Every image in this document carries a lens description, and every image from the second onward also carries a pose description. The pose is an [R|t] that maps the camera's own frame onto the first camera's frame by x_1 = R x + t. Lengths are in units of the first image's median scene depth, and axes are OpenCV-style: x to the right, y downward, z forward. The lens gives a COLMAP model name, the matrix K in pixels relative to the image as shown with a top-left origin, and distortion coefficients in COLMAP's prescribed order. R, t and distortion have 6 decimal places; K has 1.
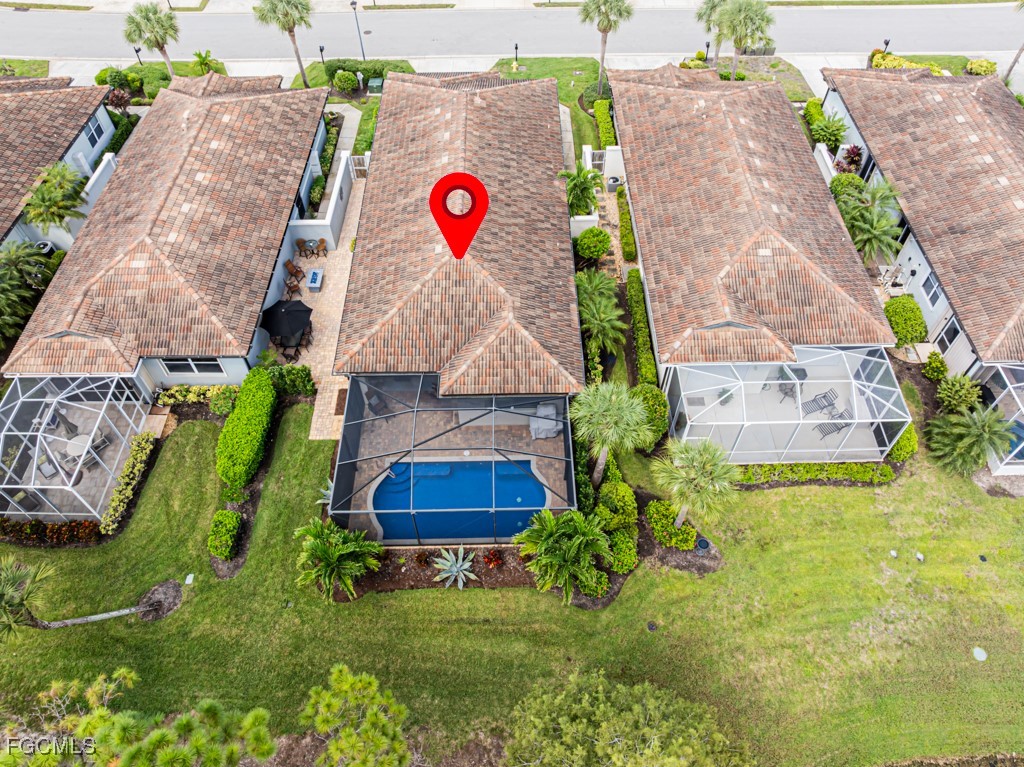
lens RADIAL K [[701.8, 0, 512.2], [0, 701.8, 380.2], [0, 0, 1]] dist [-0.038122, 0.006956]
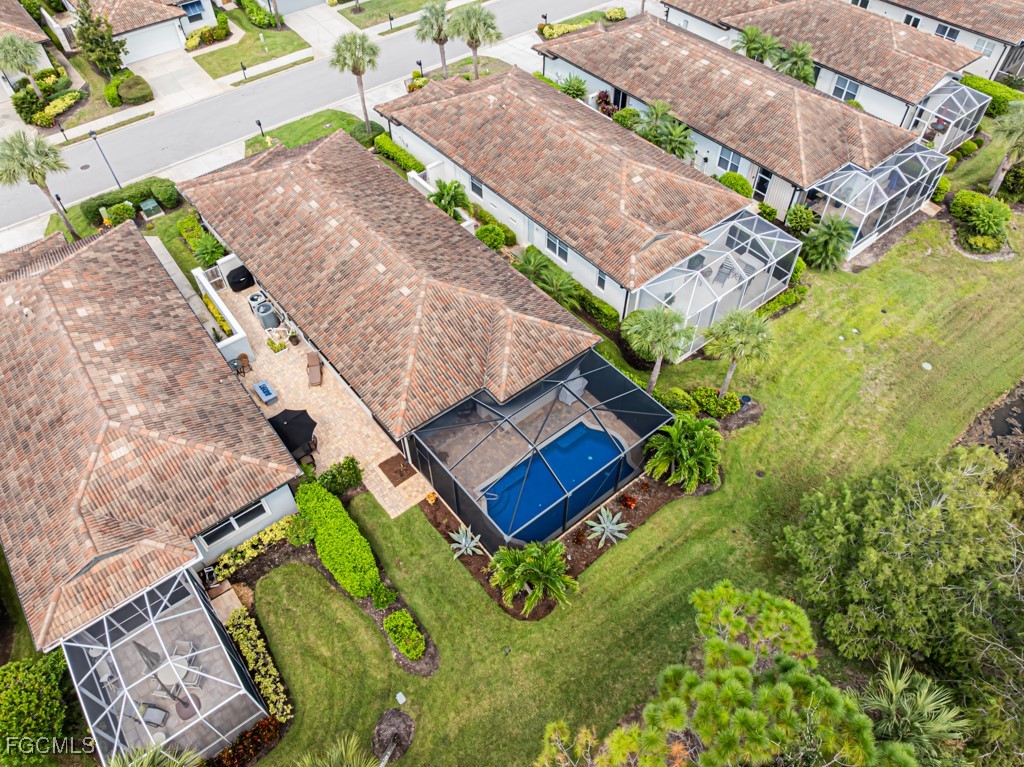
lens RADIAL K [[701.8, 0, 512.5], [0, 701.8, 384.6], [0, 0, 1]] dist [-0.038122, 0.006956]
pose [[0.789572, -0.472748, 0.391262, -0.457107], [0.494320, 0.867784, 0.050967, -0.044625], [-0.363626, 0.153166, 0.918867, 0.024468]]
